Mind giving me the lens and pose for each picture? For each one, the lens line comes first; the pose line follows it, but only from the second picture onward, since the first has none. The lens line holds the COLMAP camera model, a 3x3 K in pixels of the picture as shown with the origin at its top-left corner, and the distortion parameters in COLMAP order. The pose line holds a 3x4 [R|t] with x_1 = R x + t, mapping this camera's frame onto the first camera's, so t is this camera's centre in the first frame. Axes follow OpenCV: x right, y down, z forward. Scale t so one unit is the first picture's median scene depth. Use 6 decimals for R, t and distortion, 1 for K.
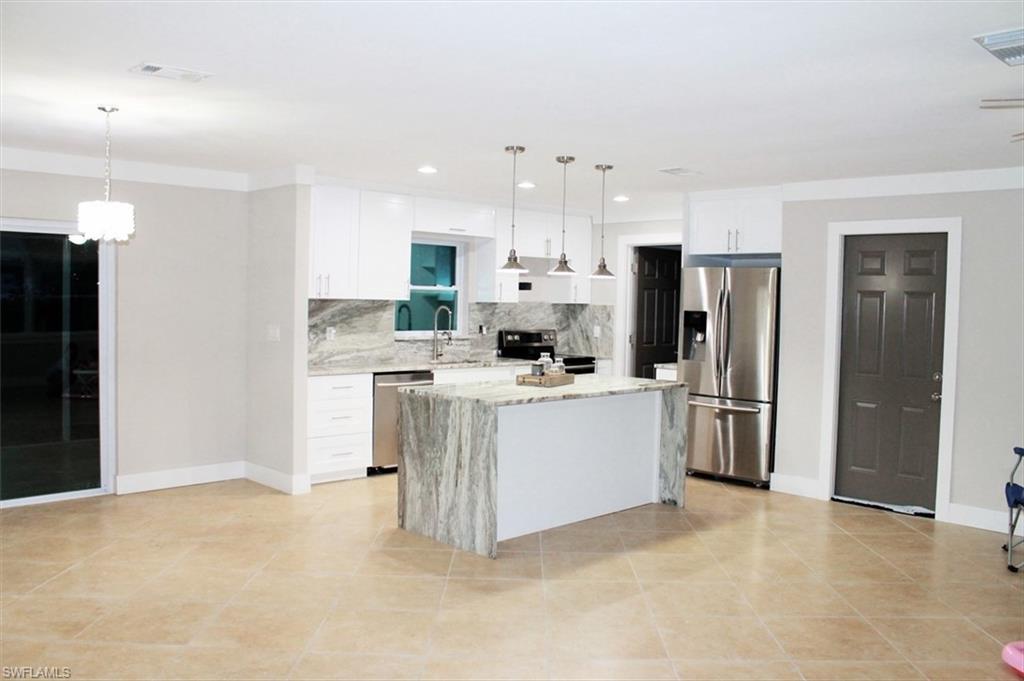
lens RADIAL K [[853.6, 0, 514.8], [0, 853.6, 340.1], [0, 0, 1]] dist [-0.113959, 0.014062]
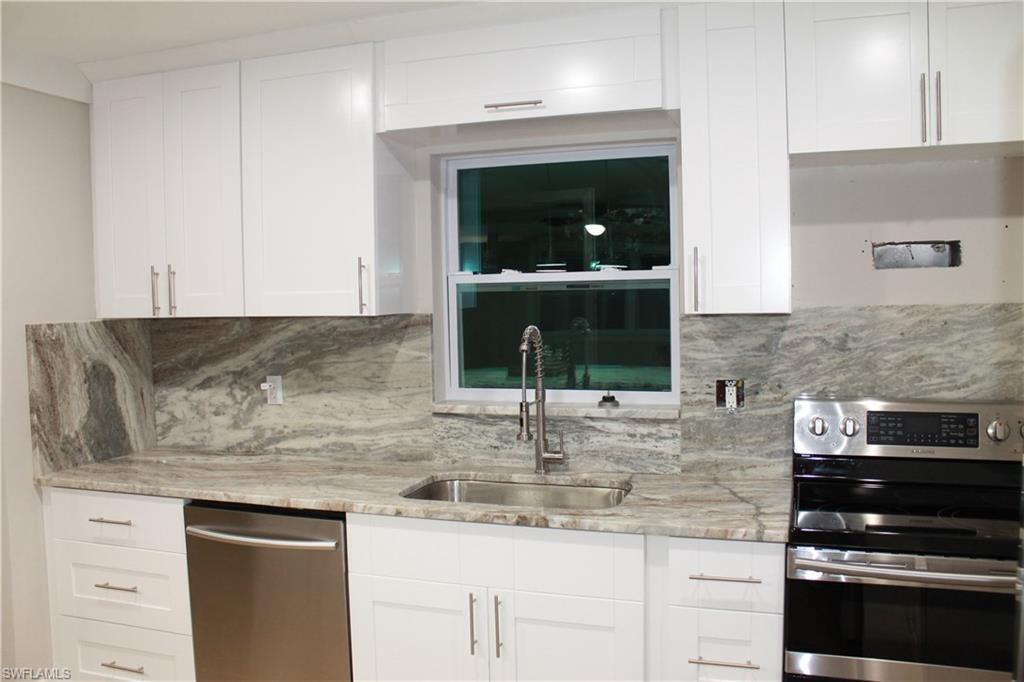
lens RADIAL K [[853.6, 0, 513.4], [0, 853.6, 333.5], [0, 0, 1]] dist [-0.113959, 0.014062]
pose [[0.466594, 0.014139, -0.884359, 0.239225], [-0.011590, 0.999884, 0.009871, -0.042778], [0.884396, 0.005644, 0.466703, 0.866473]]
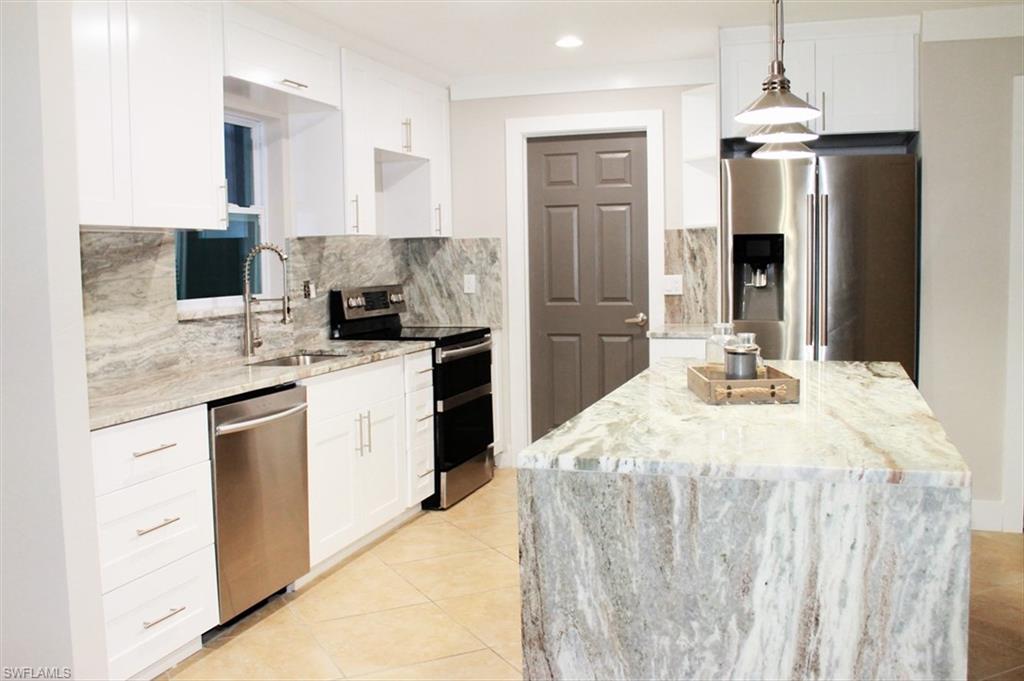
lens RADIAL K [[956.7, 0, 507.1], [0, 956.7, 340.1], [0, 0, 1]] dist [-0.095677, 0.000000]
pose [[0.885570, -0.077074, 0.458067, -0.223423], [0.057868, 0.996761, 0.055839, -0.007929], [-0.460887, -0.022942, 0.887162, 0.480090]]
